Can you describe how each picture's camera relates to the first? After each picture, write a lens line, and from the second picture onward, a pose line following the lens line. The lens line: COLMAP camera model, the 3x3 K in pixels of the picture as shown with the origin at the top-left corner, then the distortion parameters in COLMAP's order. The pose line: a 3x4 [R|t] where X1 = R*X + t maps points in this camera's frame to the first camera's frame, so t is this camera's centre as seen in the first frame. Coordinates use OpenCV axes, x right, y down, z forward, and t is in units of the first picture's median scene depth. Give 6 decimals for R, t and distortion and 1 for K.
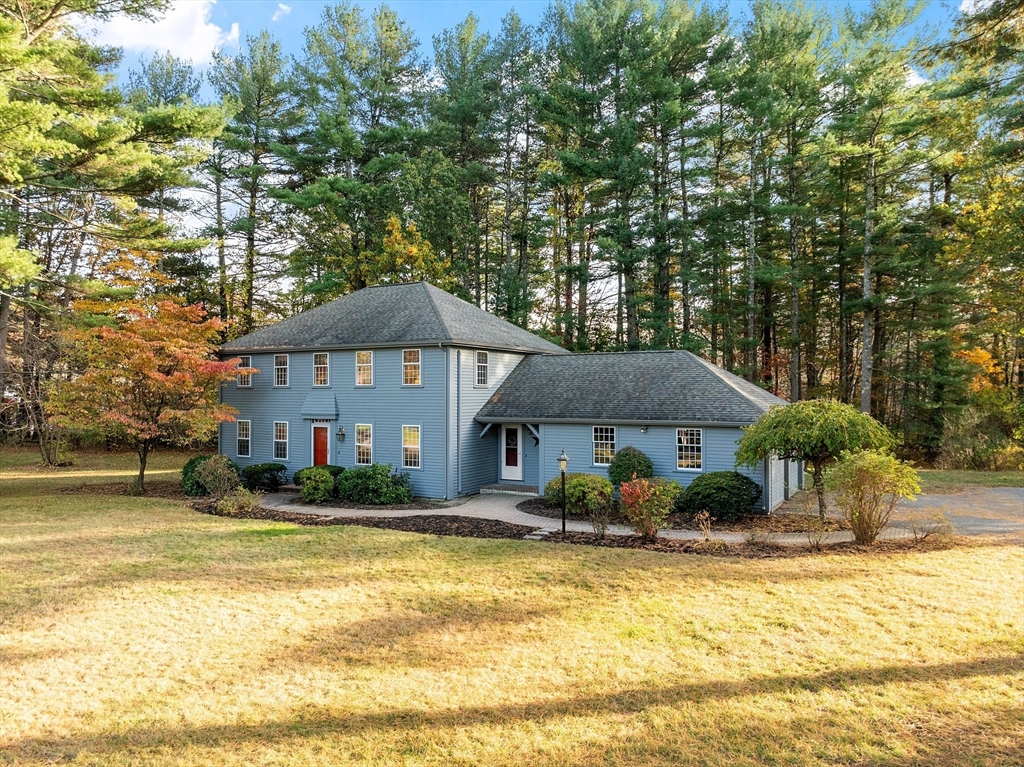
lens RADIAL K [[832.3, 0, 512.0], [0, 832.3, 383.5], [0, 0, 1]] dist [-0.056005, 0.002758]
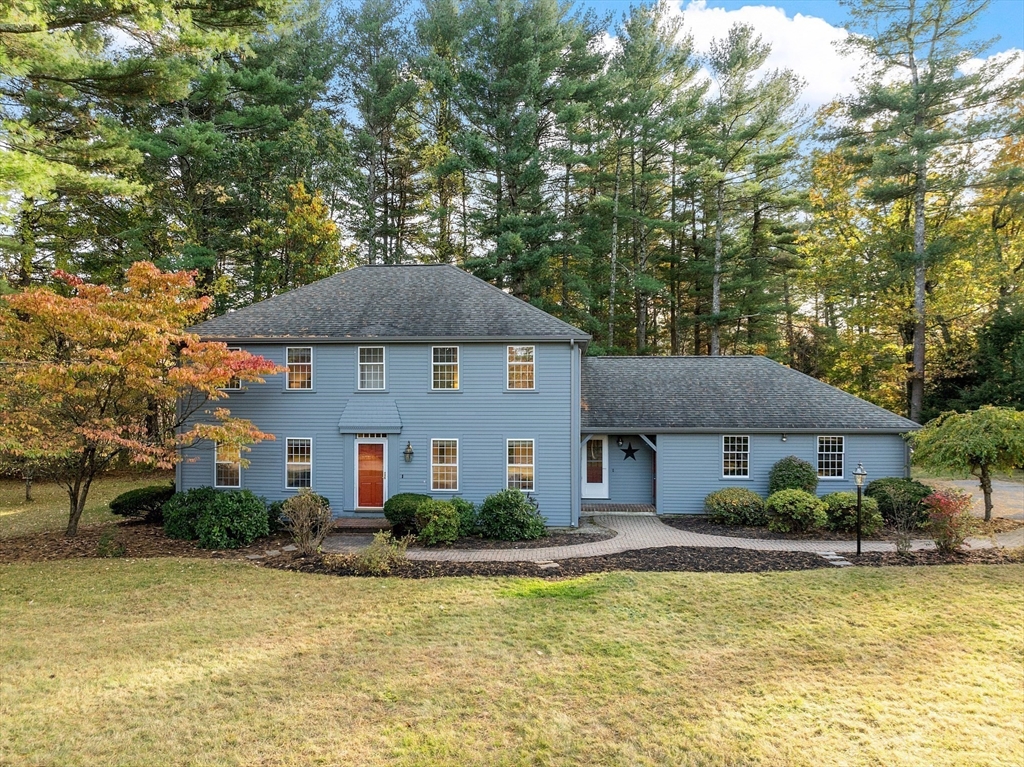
lens RADIAL K [[832.3, 0, 512.0], [0, 832.3, 383.5], [0, 0, 1]] dist [-0.056005, 0.002758]
pose [[0.877726, 0.009487, 0.479069, -0.488384], [-0.007856, 0.999955, -0.005409, 0.000411], [-0.479098, 0.000984, 0.877761, 0.272749]]
